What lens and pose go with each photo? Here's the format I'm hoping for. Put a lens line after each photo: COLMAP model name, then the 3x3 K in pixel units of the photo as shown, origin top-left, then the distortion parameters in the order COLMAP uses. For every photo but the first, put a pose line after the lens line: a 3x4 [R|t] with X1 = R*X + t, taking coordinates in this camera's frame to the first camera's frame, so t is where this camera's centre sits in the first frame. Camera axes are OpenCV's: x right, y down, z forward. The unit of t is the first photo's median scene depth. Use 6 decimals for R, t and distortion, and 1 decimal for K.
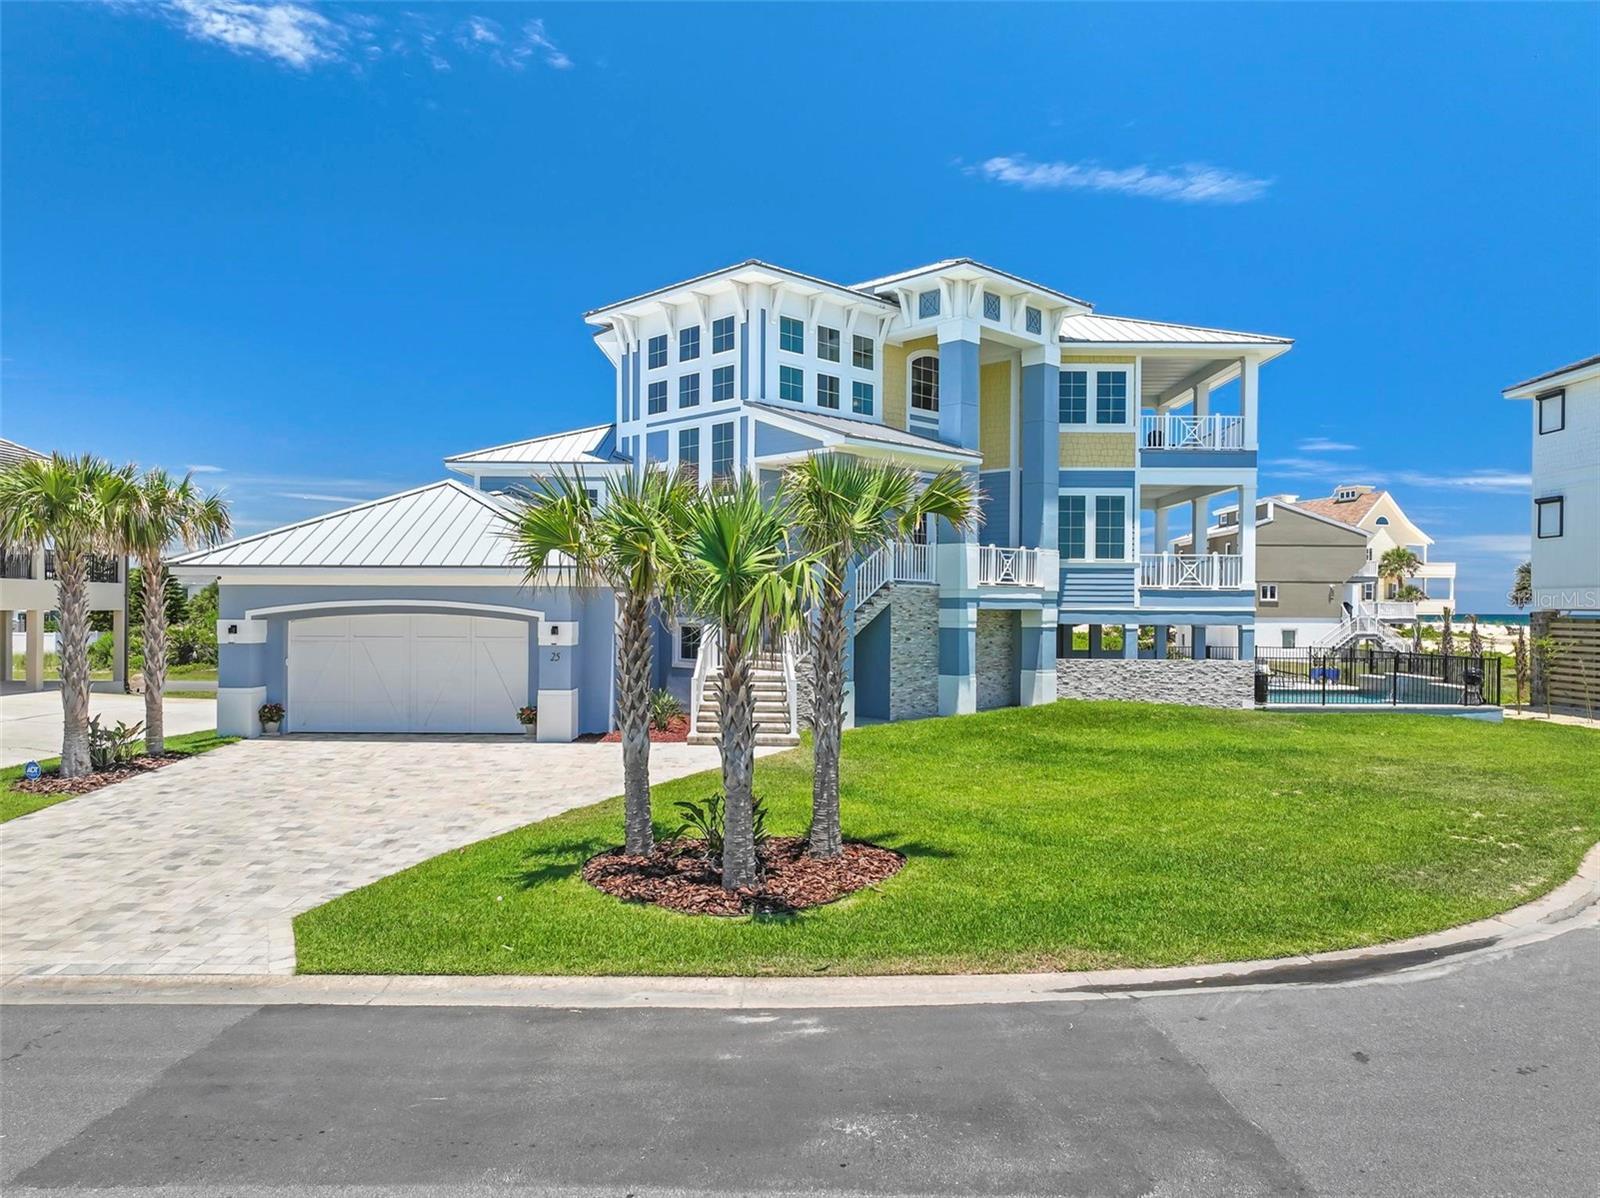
lens RADIAL K [[1123.3, 0, 799.6], [0, 1123.3, 597.6], [0, 0, 1]] dist [-0.001853, 0.019777]
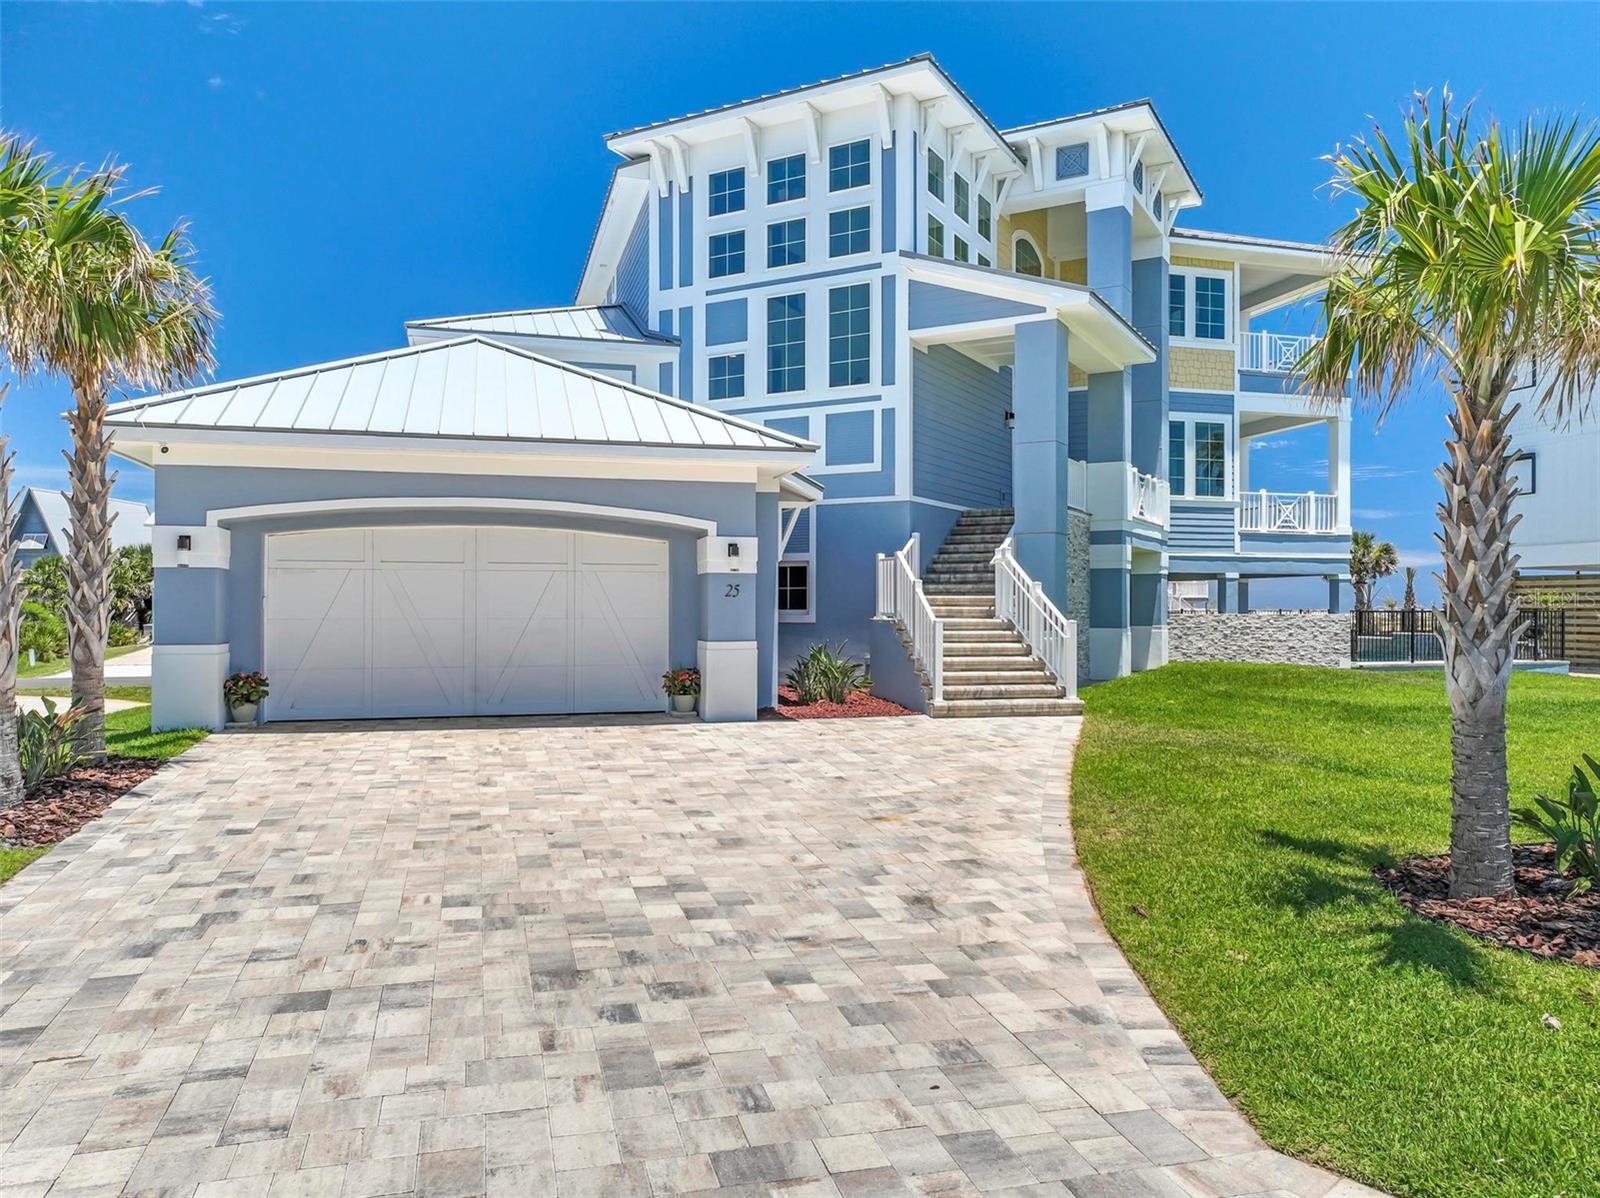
lens RADIAL K [[1123.3, 0, 795.6], [0, 1123.3, 595.4], [0, 0, 1]] dist [-0.001853, 0.019777]
pose [[0.960494, -0.001424, 0.278298, -0.291080], [0.001575, 0.999999, -0.000318, 0.044760], [-0.278297, 0.000744, 0.960495, 0.289872]]
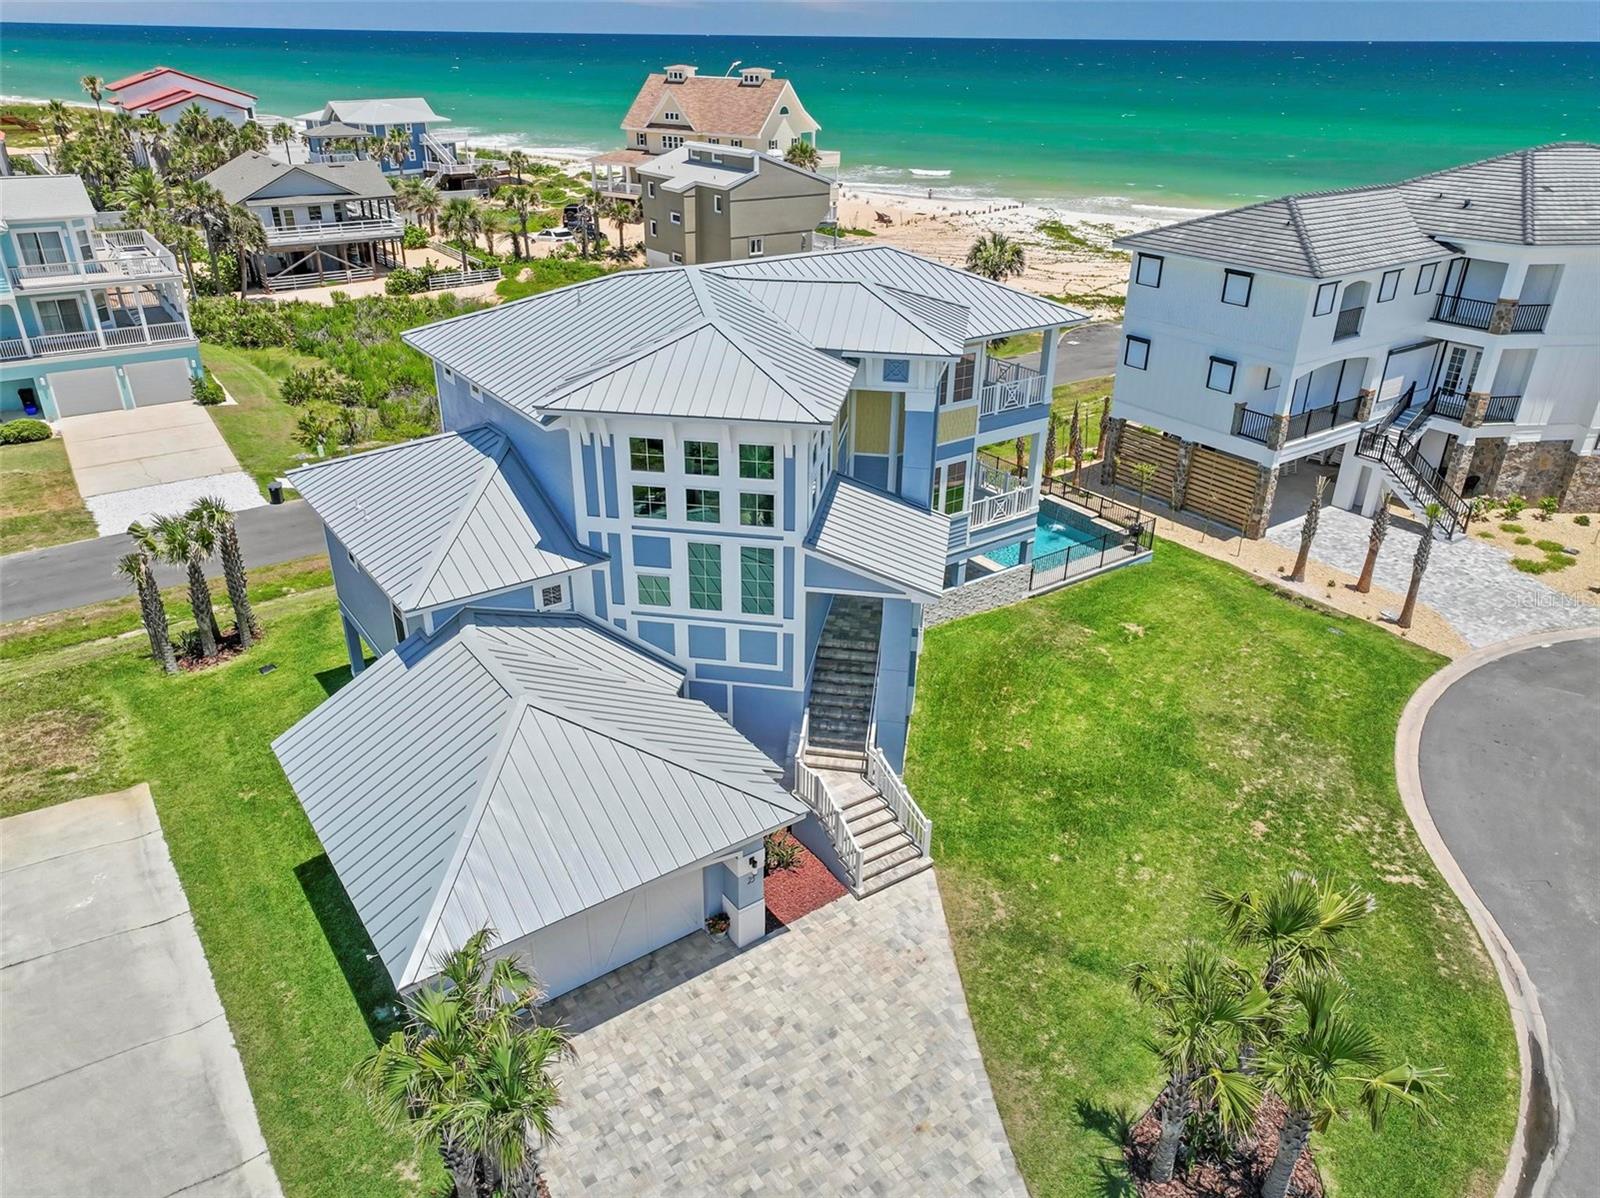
lens RADIAL K [[1123.3, 0, 806.8], [0, 1123.3, 602.6], [0, 0, 1]] dist [-0.001853, 0.019777]
pose [[0.803404, -0.264761, 0.533333, -0.538823], [-0.014790, 0.886554, 0.462388, -0.536525], [-0.595251, -0.379372, 0.708346, 0.251360]]
